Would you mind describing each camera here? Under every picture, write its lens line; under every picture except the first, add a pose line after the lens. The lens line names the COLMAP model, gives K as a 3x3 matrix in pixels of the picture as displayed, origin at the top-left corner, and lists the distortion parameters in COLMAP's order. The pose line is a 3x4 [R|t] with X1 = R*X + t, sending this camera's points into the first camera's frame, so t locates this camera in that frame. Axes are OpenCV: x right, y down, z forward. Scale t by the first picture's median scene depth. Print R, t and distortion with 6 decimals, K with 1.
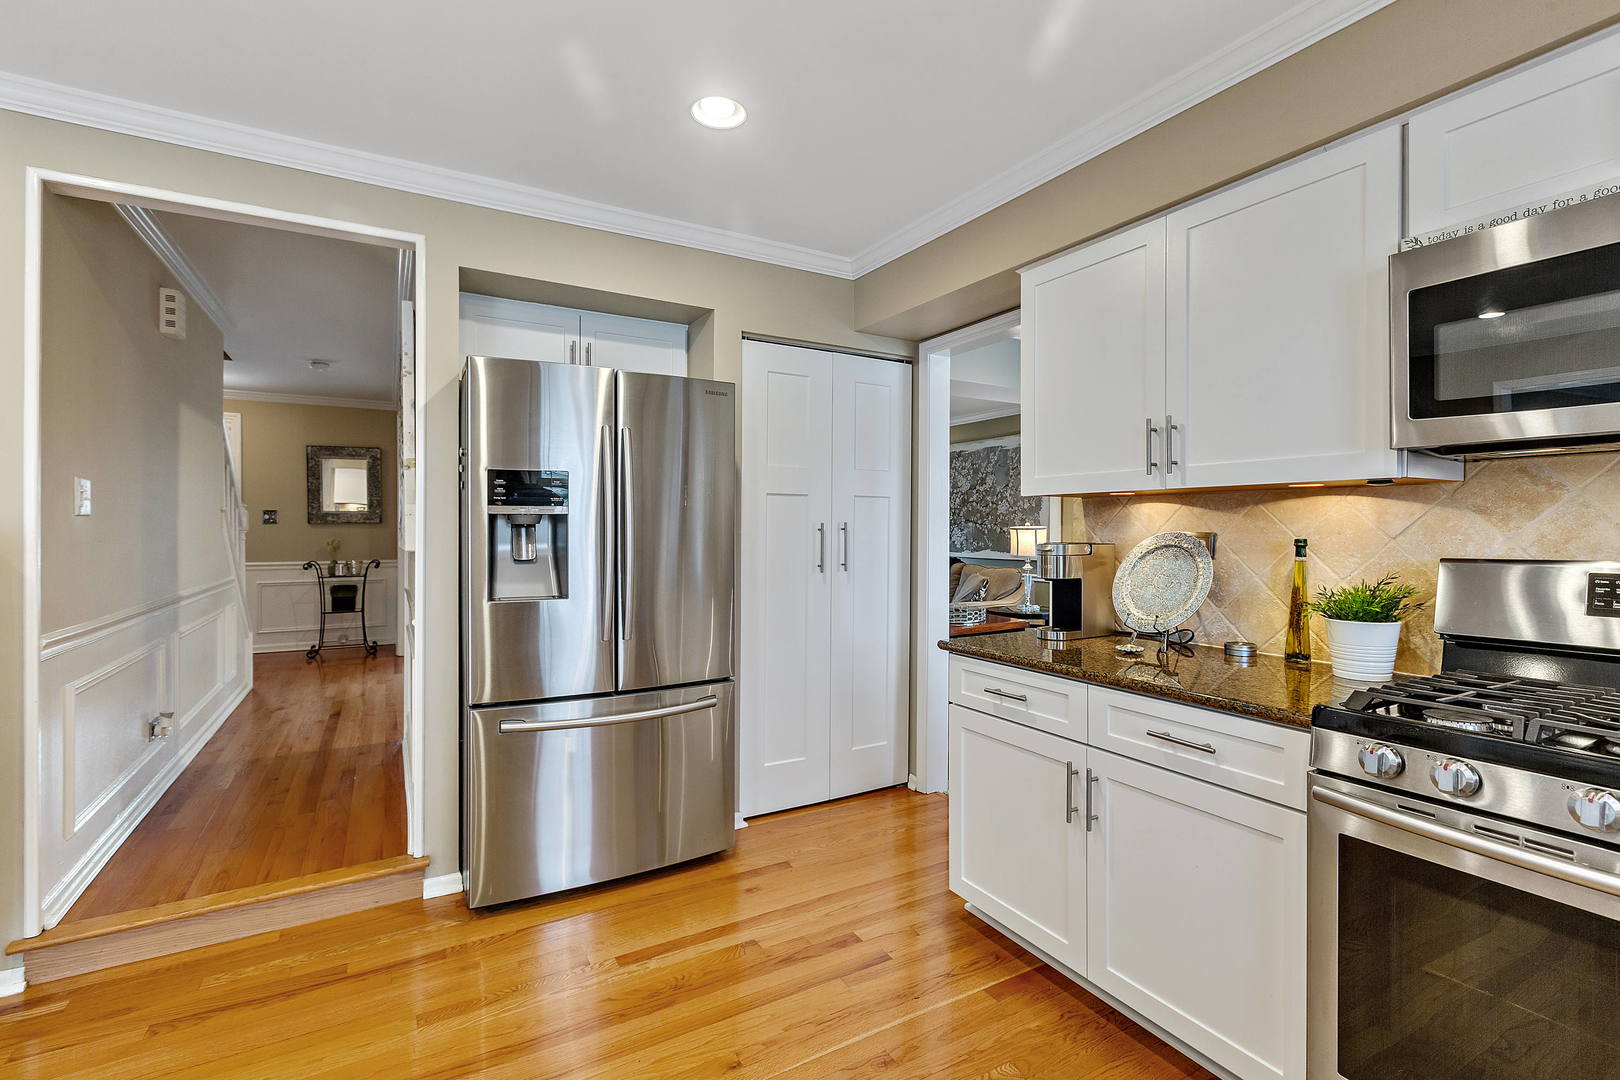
lens RADIAL K [[730.7, 0, 805.0], [0, 730.7, 531.4], [0, 0, 1]] dist [0.004980, 0.000668]
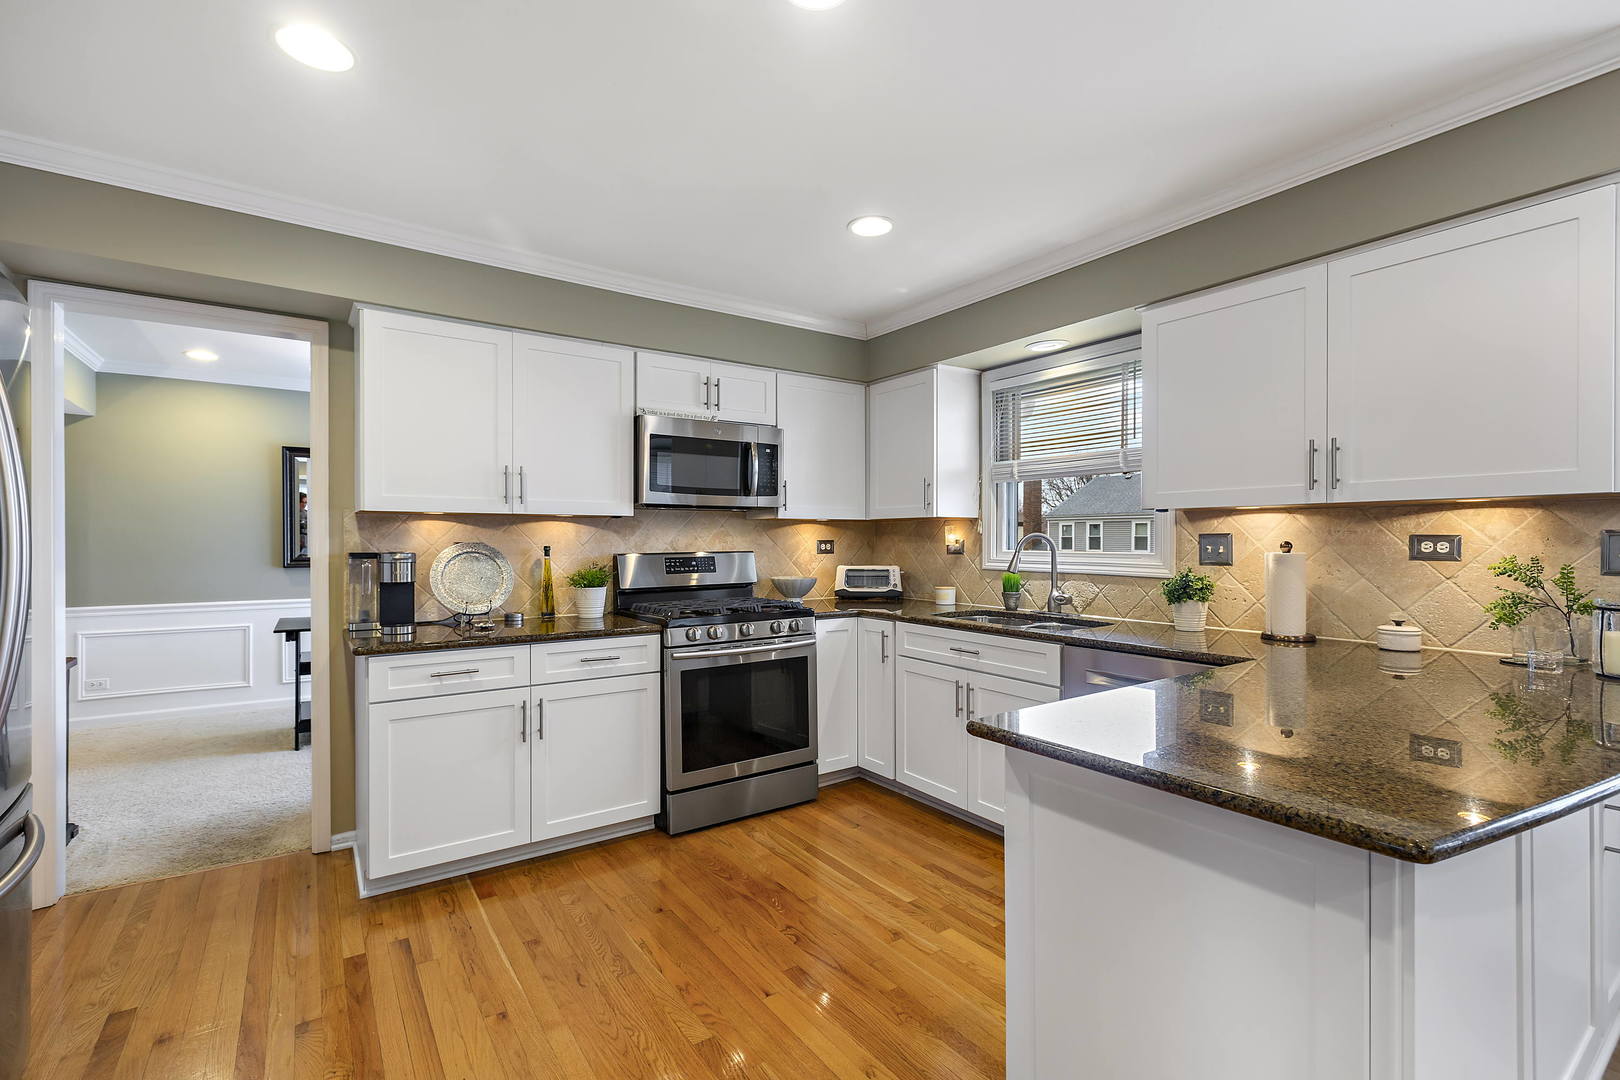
lens RADIAL K [[730.7, 0, 811.3], [0, 730.7, 546.9], [0, 0, 1]] dist [0.004980, 0.000668]
pose [[-0.092016, -0.009576, 0.995712, -1.086679], [0.006978, 0.999923, 0.010261, -0.000571], [-0.995733, 0.007892, -0.091942, 0.540299]]
